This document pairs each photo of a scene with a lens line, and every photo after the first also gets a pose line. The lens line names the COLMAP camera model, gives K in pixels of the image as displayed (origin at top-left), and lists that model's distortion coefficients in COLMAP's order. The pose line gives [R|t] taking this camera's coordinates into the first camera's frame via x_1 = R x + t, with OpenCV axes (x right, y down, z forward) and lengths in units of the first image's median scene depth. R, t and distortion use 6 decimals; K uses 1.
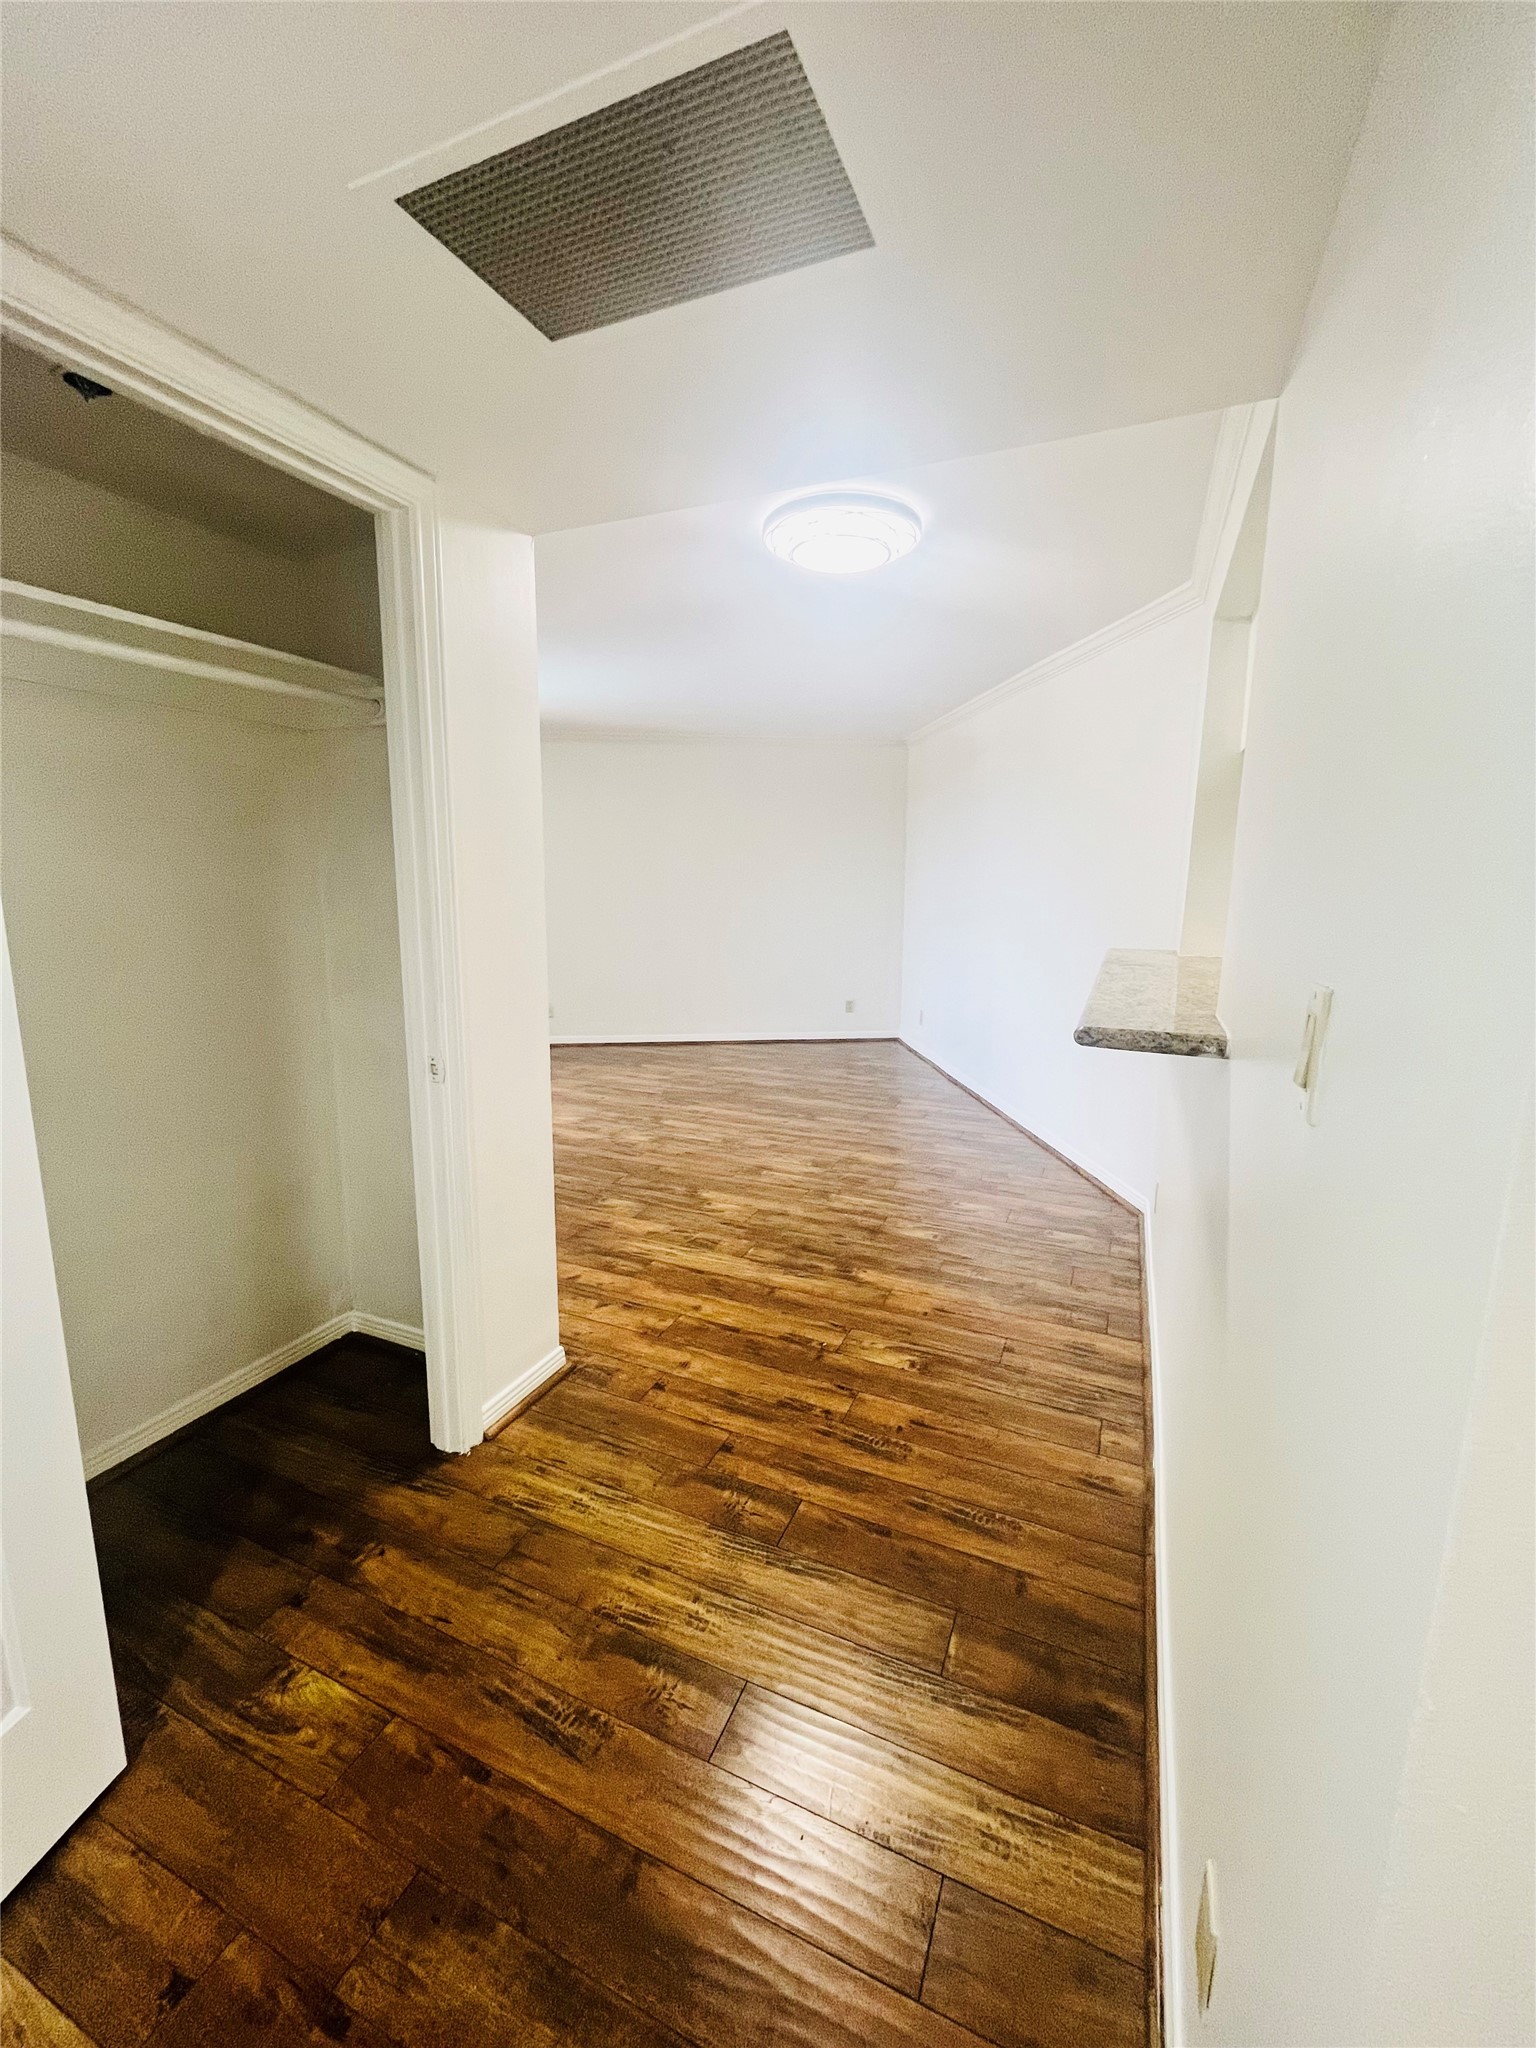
lens RADIAL K [[831.5, 0, 766.1], [0, 831.5, 1010.8], [0, 0, 1]] dist [-0.009200, 0.000209]
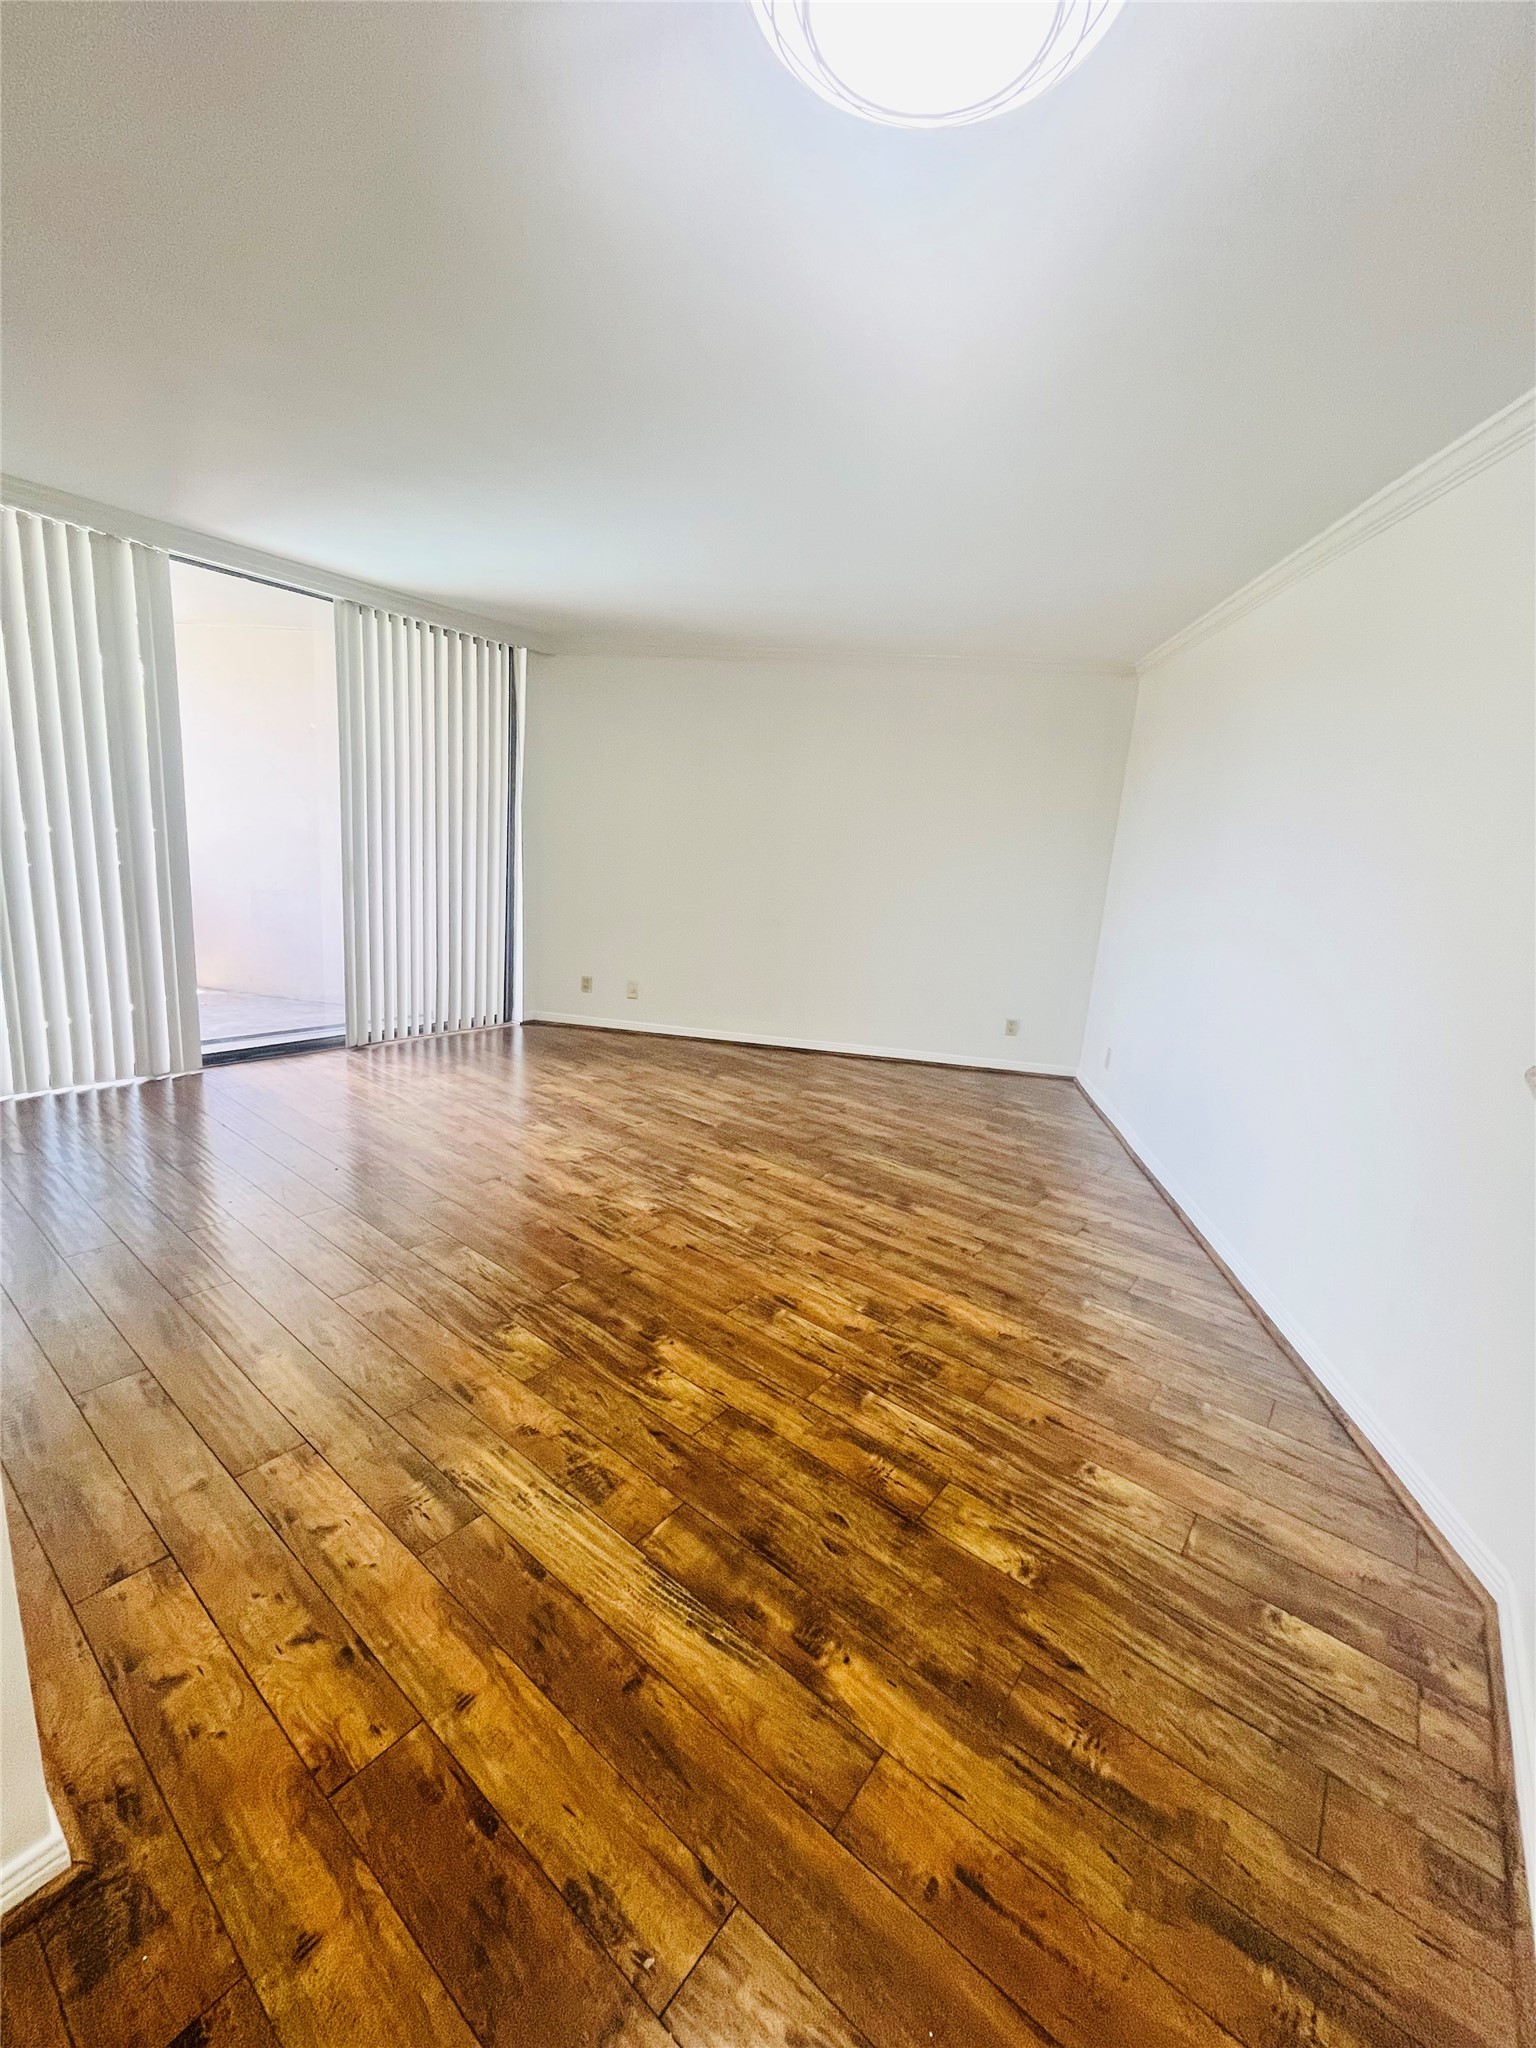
lens RADIAL K [[831.5, 0, 766.1], [0, 831.5, 1010.8], [0, 0, 1]] dist [-0.009200, 0.000209]
pose [[0.965680, 0.114747, -0.233012, 0.106168], [-0.105819, 0.993102, 0.050507, -0.062462], [0.237200, -0.024117, 0.971162, 0.394618]]
